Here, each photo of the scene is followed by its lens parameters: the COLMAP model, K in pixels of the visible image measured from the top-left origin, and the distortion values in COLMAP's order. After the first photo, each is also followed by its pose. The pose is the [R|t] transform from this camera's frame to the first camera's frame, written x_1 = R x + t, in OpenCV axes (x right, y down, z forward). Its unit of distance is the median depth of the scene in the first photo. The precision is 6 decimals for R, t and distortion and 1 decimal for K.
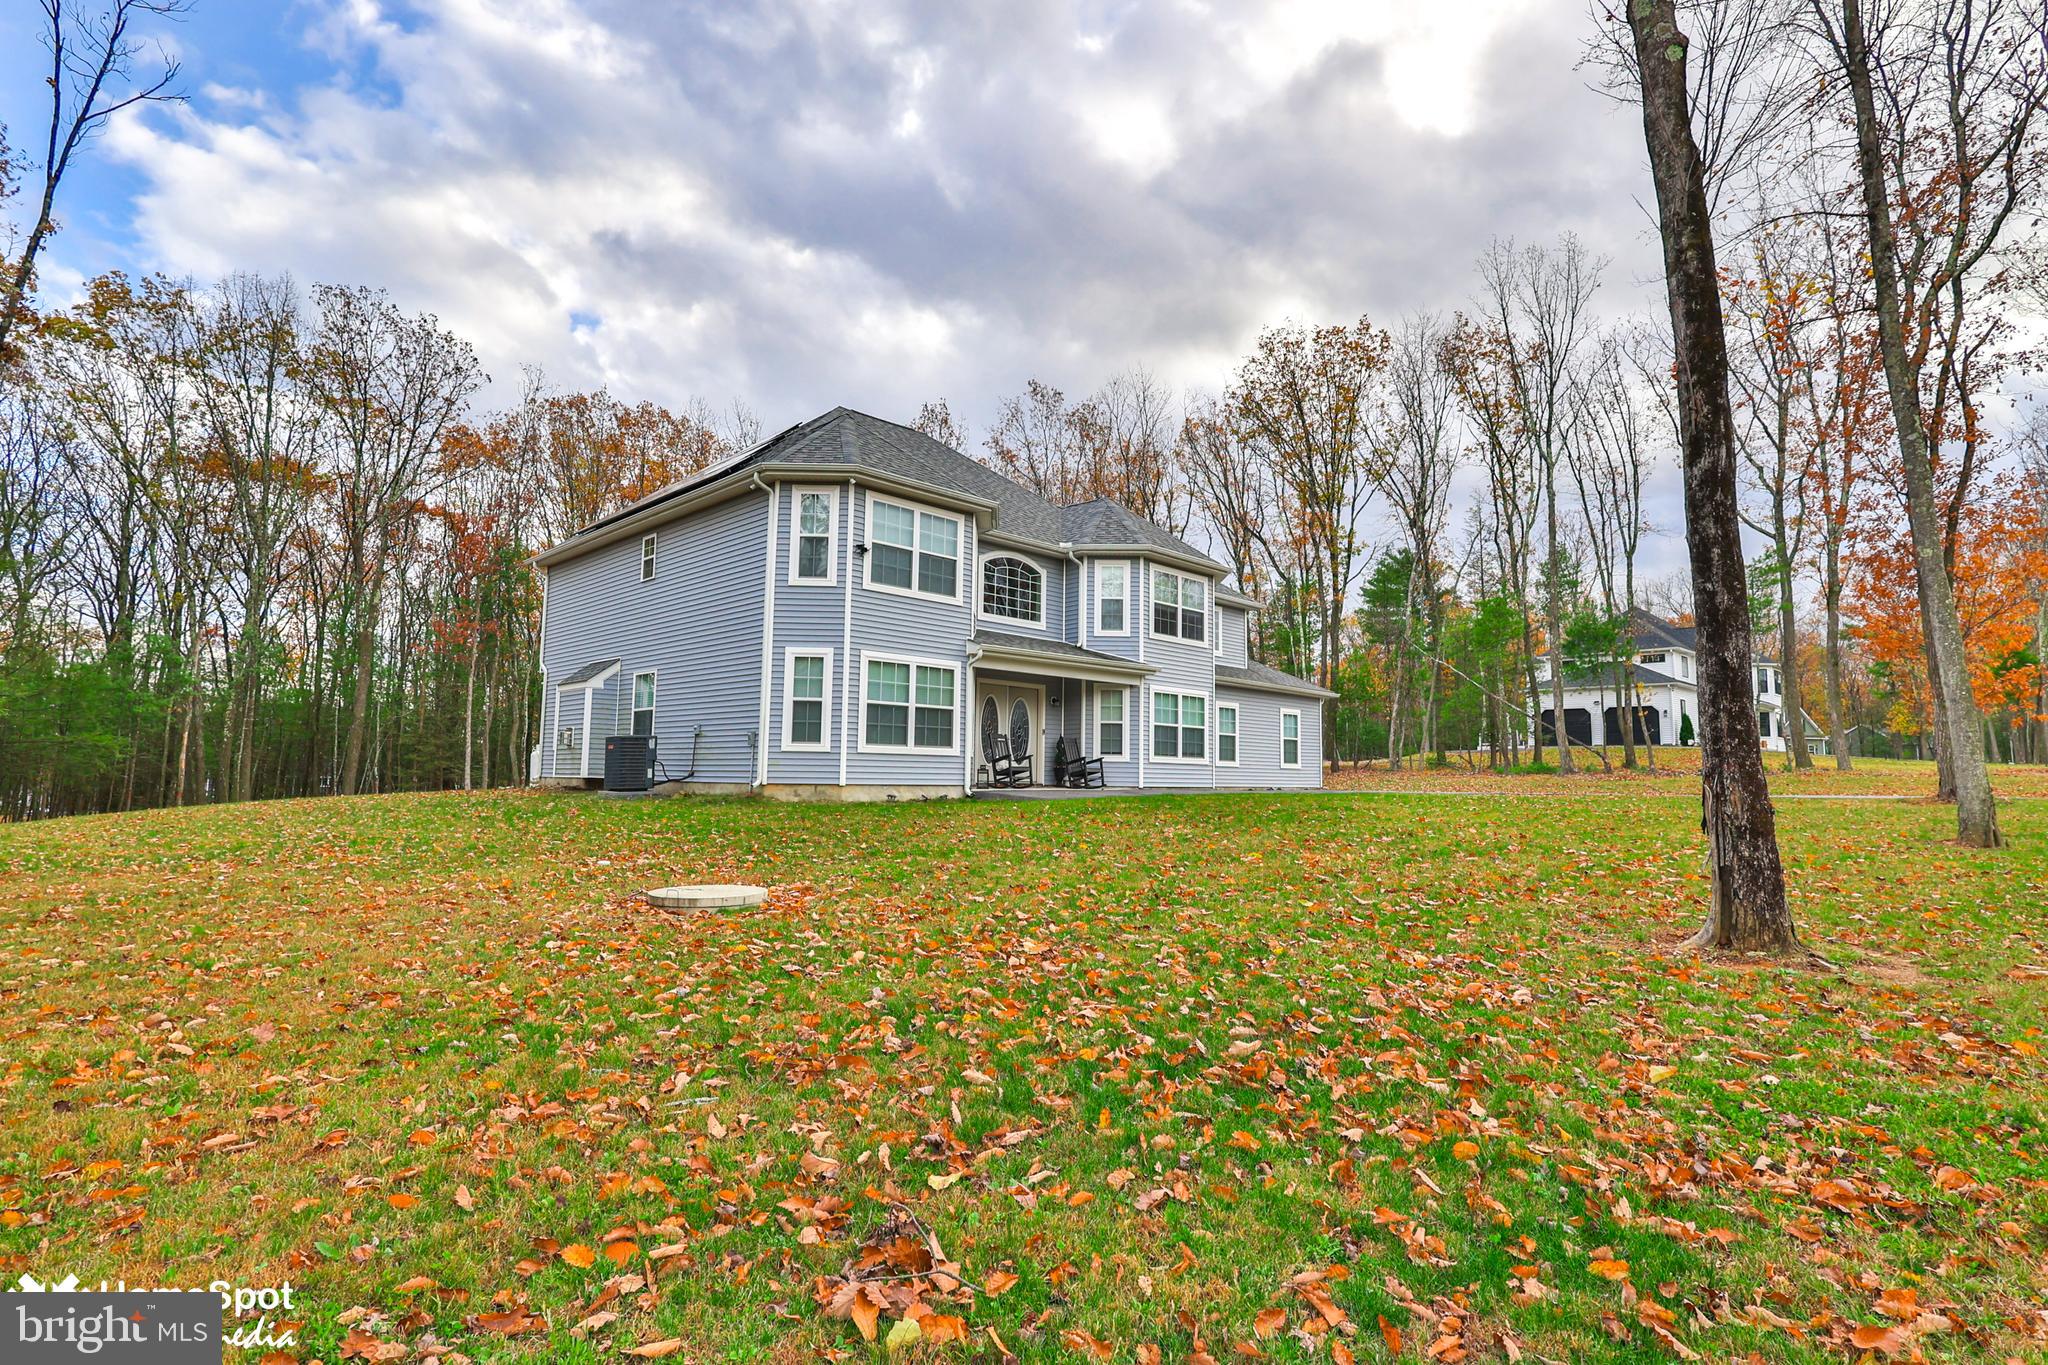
lens RADIAL K [[1007.5, 0, 1024.0], [0, 1007.5, 682.5], [0, 0, 1]] dist [0.000238, 0.000033]
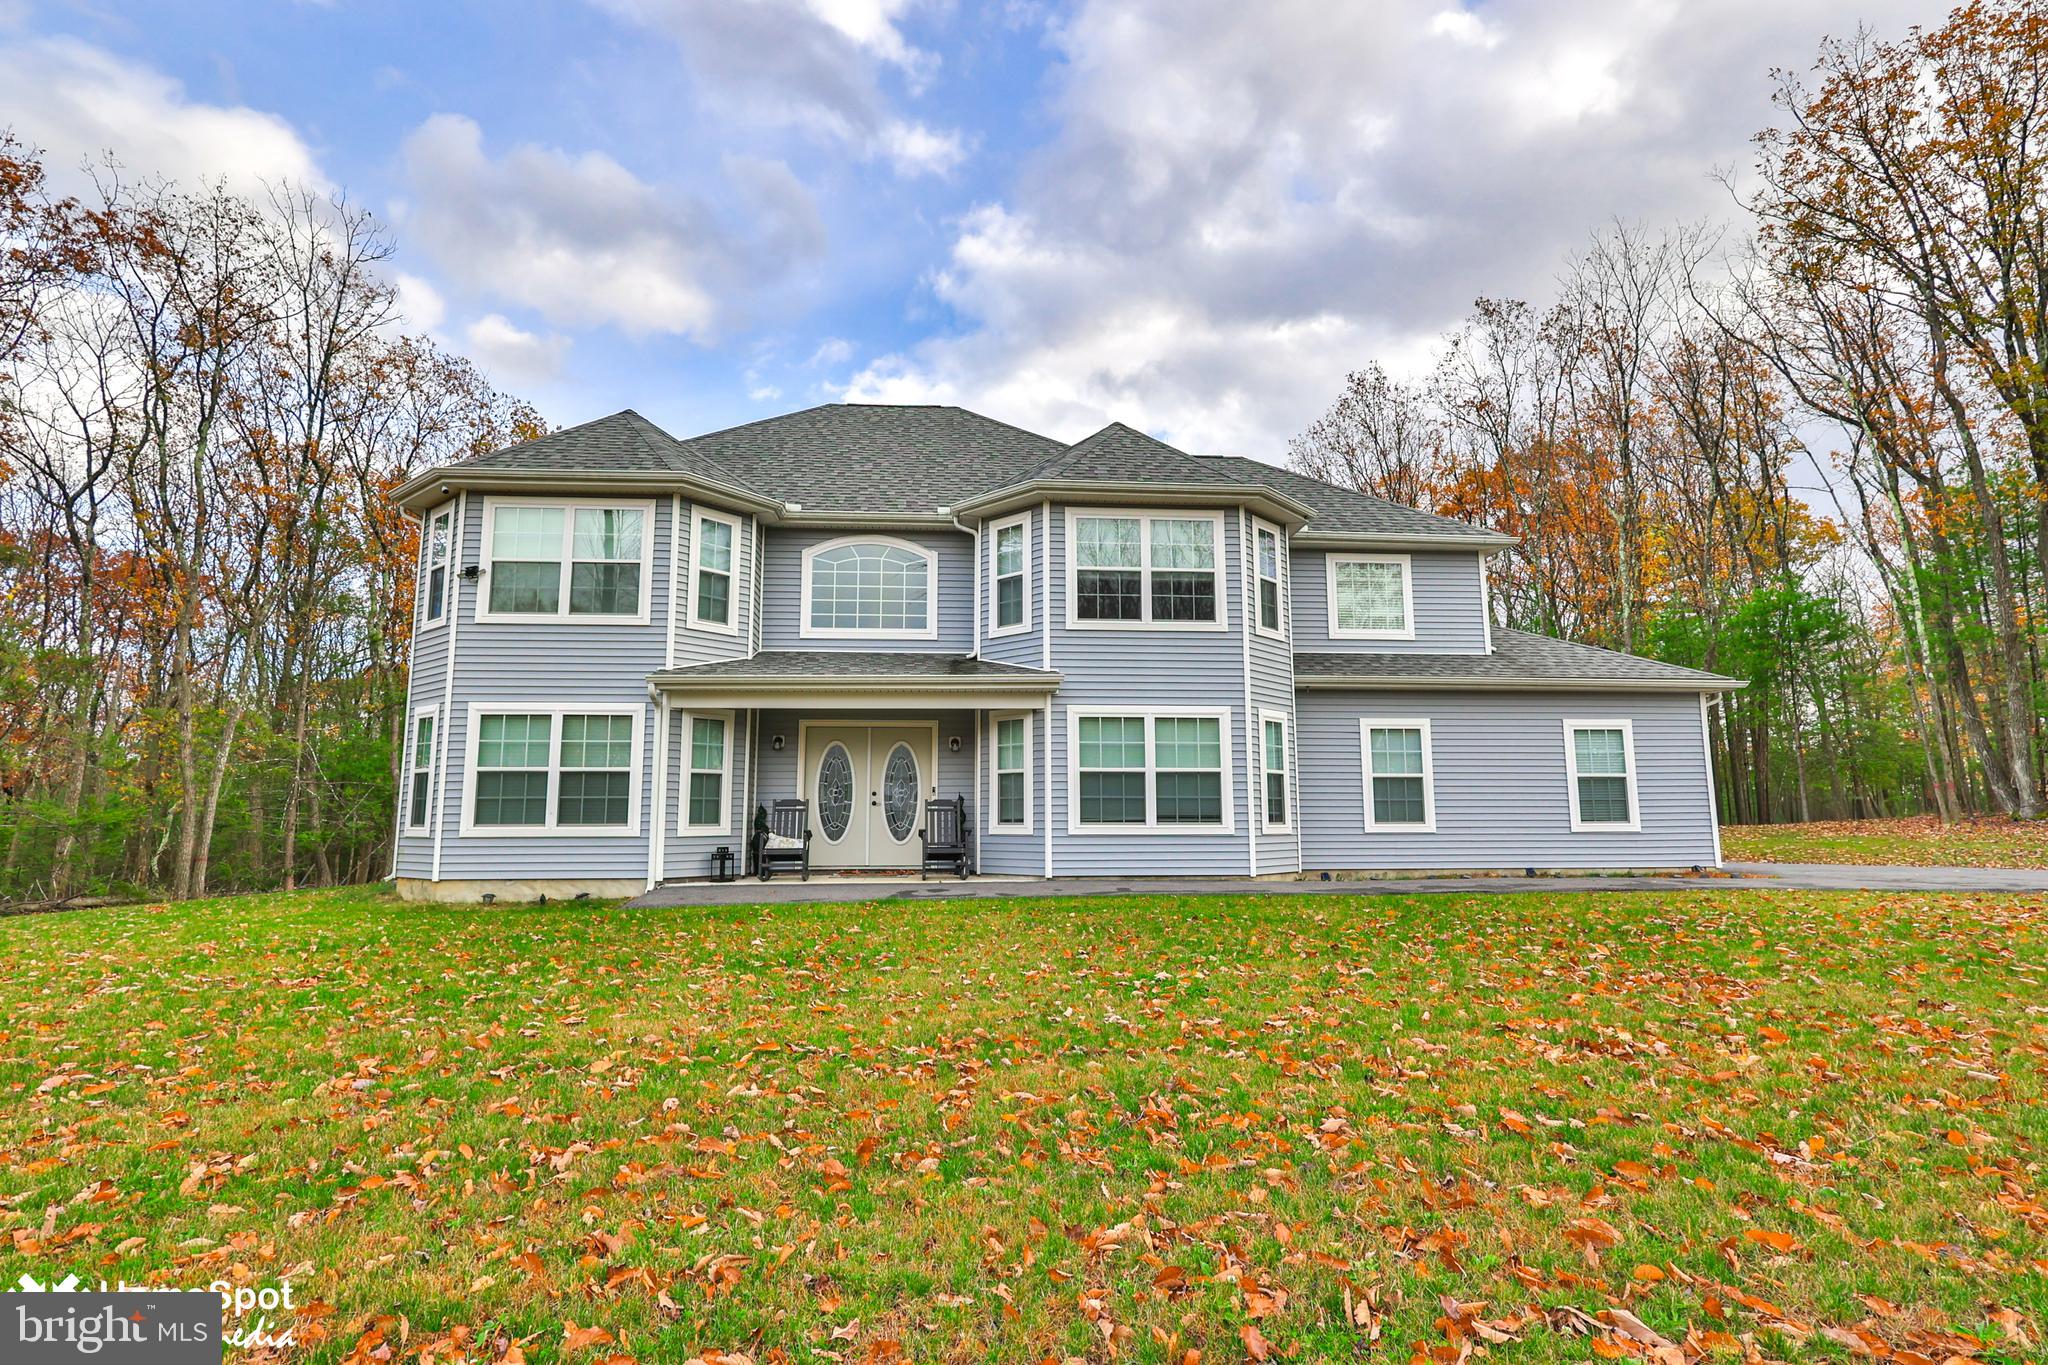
lens RADIAL K [[1060.7, 0, 1088.8], [0, 1060.7, 686.9], [0, 0, 1]] dist [0.000553, 0.000109]
pose [[0.762064, -0.126229, -0.635079, 0.545098], [0.078156, 0.991575, -0.103303, 0.058544], [0.642768, 0.029088, 0.765509, 0.525279]]
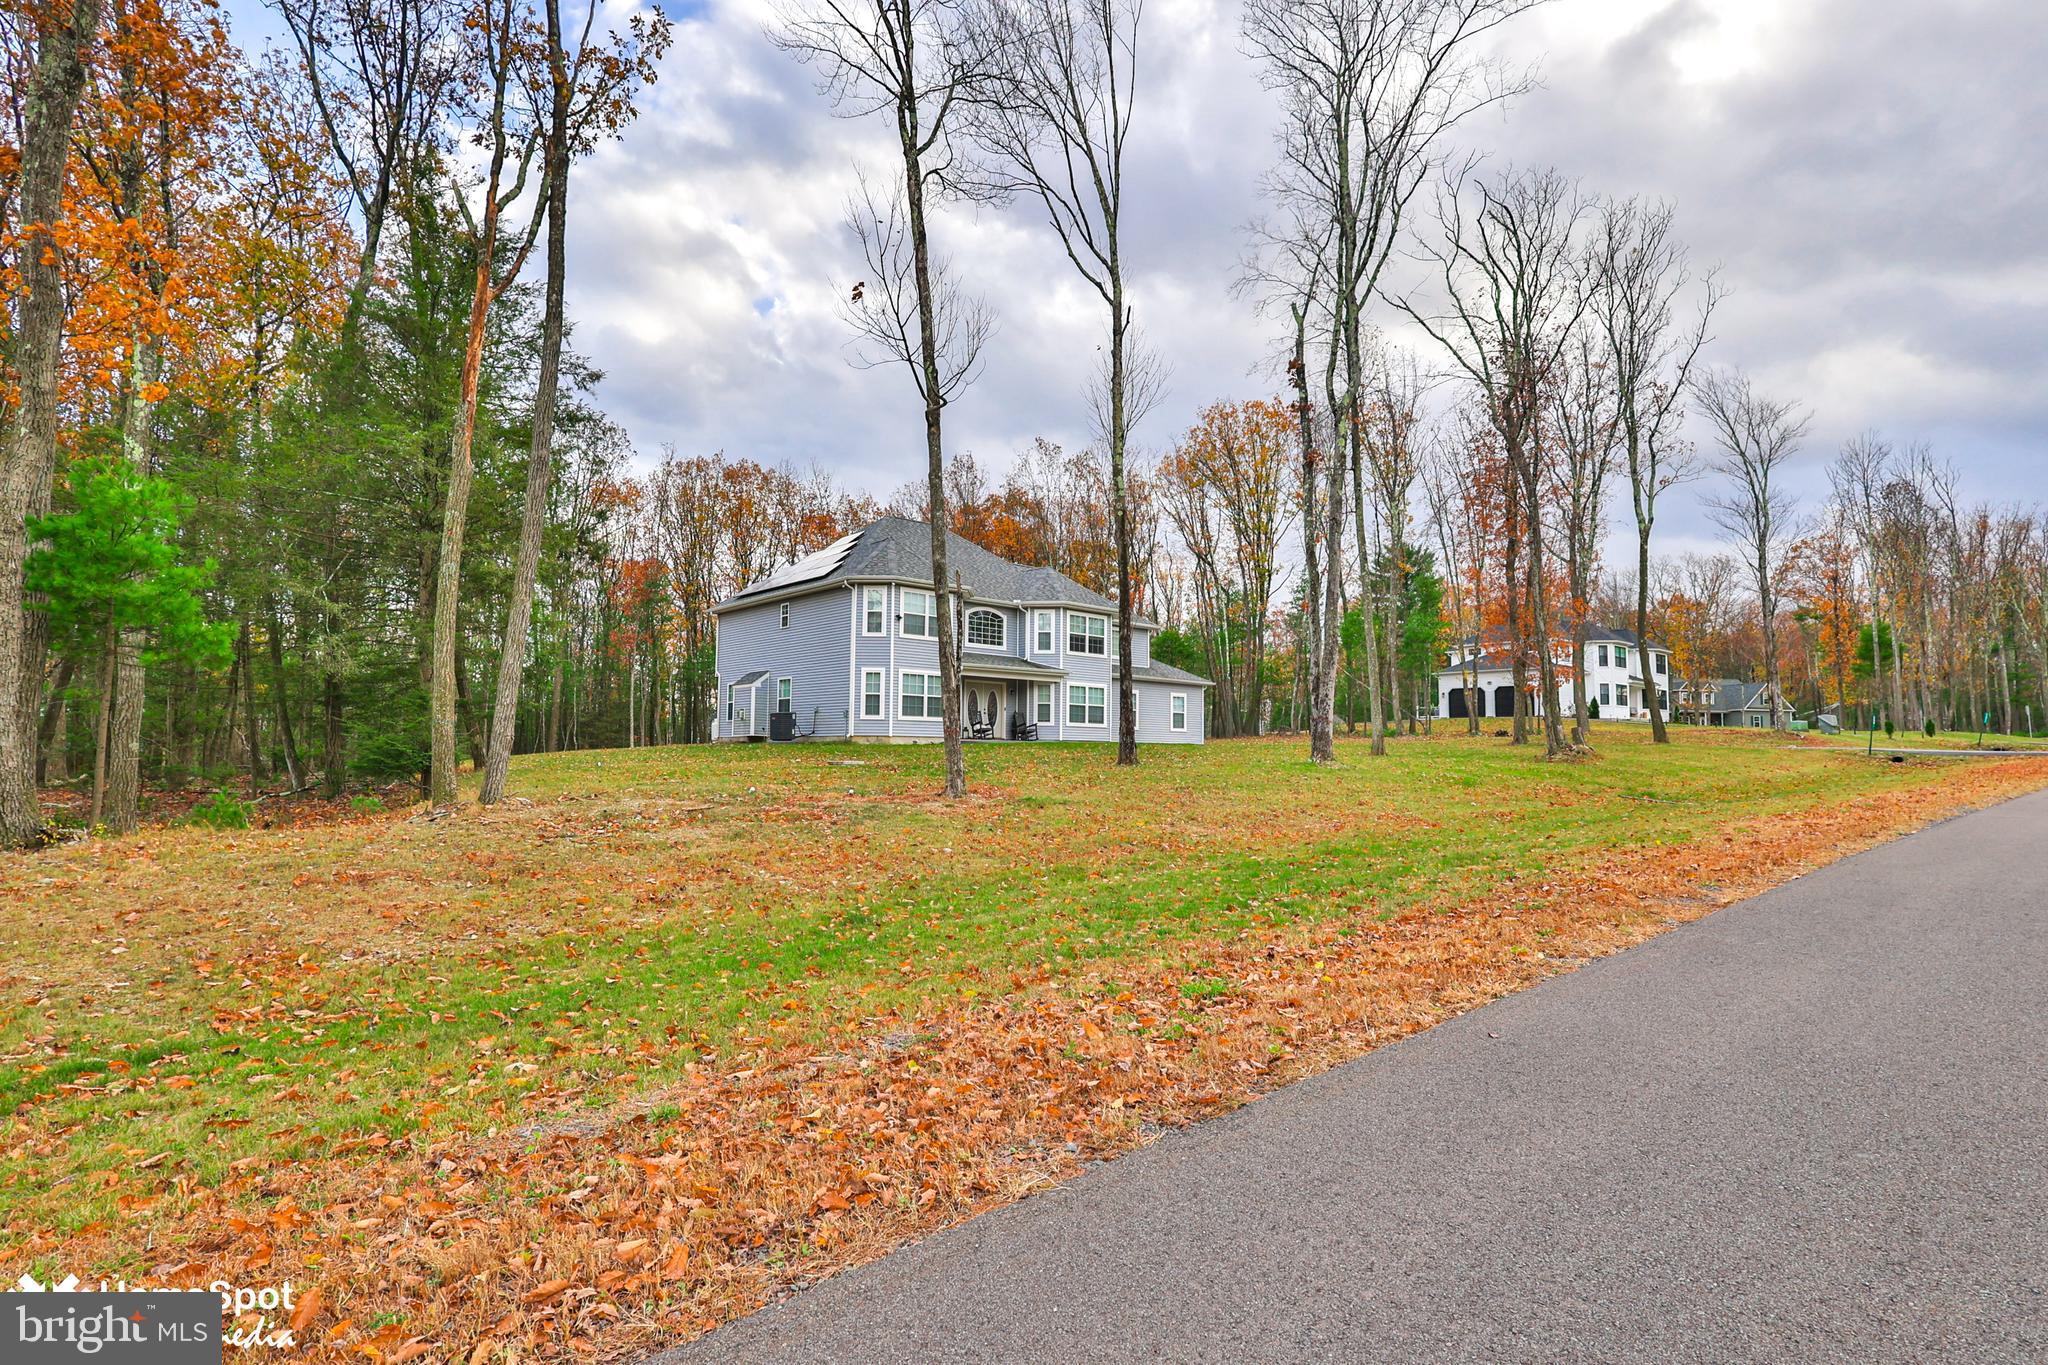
lens RADIAL K [[1007.5, 0, 1024.0], [0, 1007.5, 682.5], [0, 0, 1]] dist [0.000238, 0.000033]
pose [[0.998546, -0.008829, -0.053183, 0.145207], [0.009993, 0.999715, 0.021670, -0.034532], [0.052976, -0.022170, 0.998350, -0.742521]]
